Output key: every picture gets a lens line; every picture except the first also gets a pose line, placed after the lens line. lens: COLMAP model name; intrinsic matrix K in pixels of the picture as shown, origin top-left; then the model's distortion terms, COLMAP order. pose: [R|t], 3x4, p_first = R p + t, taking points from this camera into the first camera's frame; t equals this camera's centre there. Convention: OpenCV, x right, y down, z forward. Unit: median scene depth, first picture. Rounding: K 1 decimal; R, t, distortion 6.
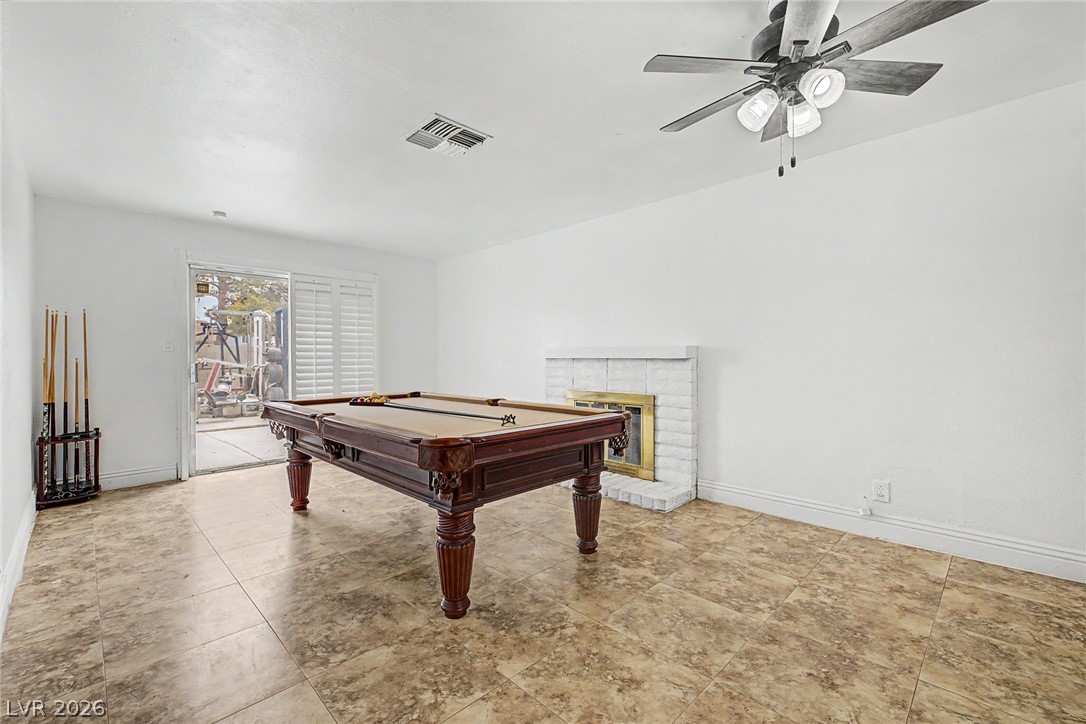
lens RADIAL K [[455.3, 0, 539.6], [0, 455.3, 362.0], [0, 0, 1]] dist [-0.002153, -0.000347]
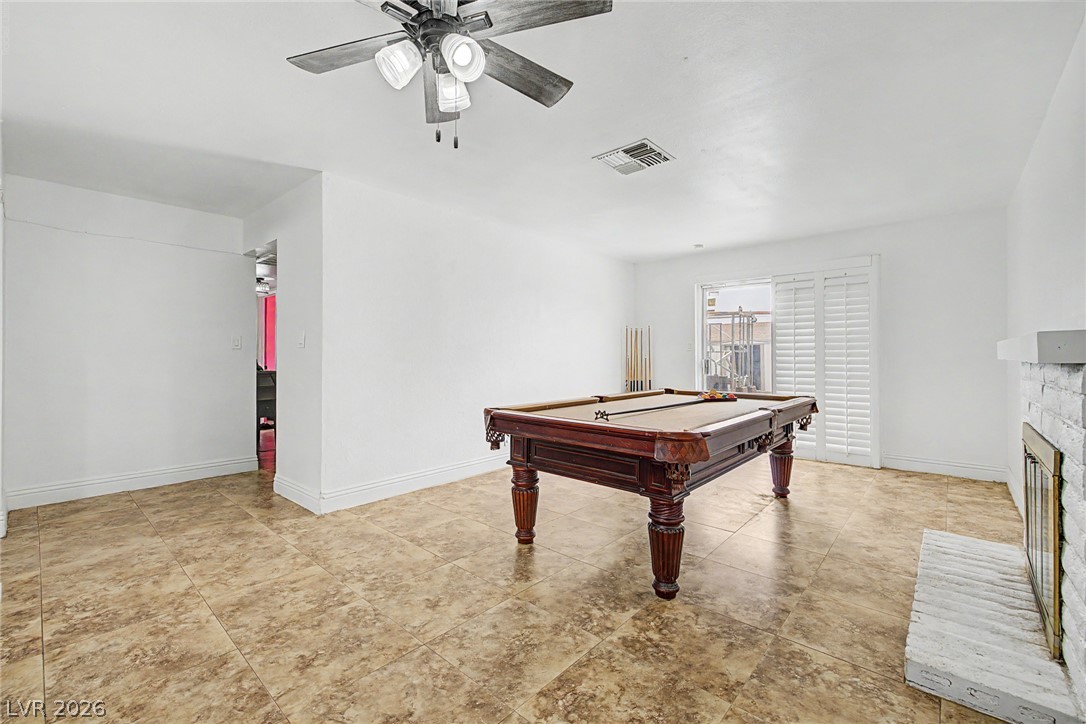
lens RADIAL K [[455.3, 0, 543.6], [0, 455.3, 352.3], [0, 0, 1]] dist [-0.002153, -0.000347]
pose [[0.077101, 0.005054, -0.997010, 1.000666], [-0.015787, 0.999868, 0.003848, -0.024678], [0.996898, 0.015443, 0.077171, 0.782807]]
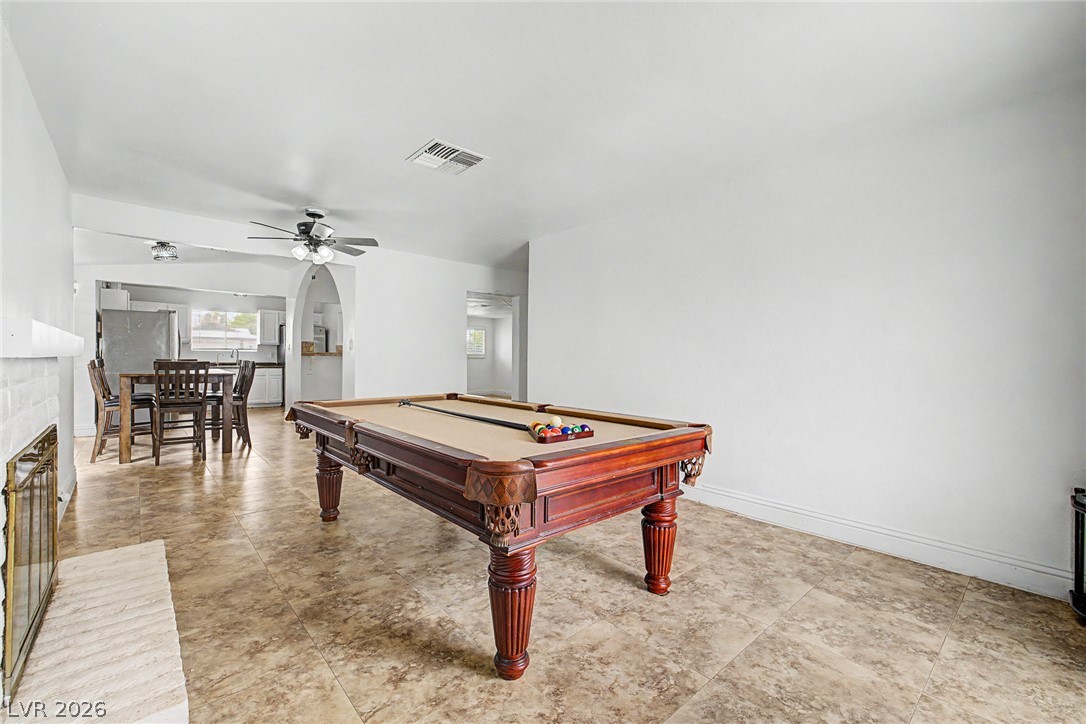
lens RADIAL K [[455.3, 0, 544.4], [0, 455.3, 365.9], [0, 0, 1]] dist [-0.002153, -0.000347]
pose [[0.998646, 0.017552, -0.048964, -0.052895], [-0.017139, 0.999814, 0.008841, -0.003653], [0.049110, -0.007990, 0.998761, 0.107177]]
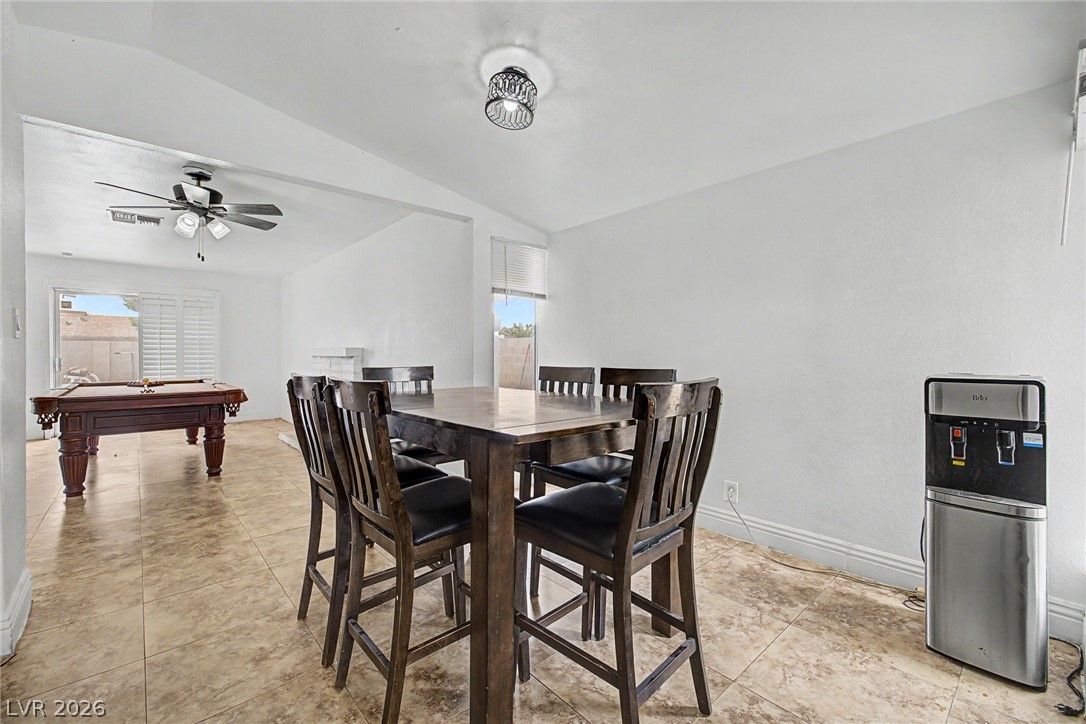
lens RADIAL K [[455.3, 0, 545.4], [0, 455.3, 355.7], [0, 0, 1]] dist [-0.002153, -0.000347]
pose [[0.998949, 0.010357, -0.044659, 1.490623], [-0.010791, 0.999897, -0.009474, -0.009270], [0.044556, 0.009946, 0.998957, -0.629335]]
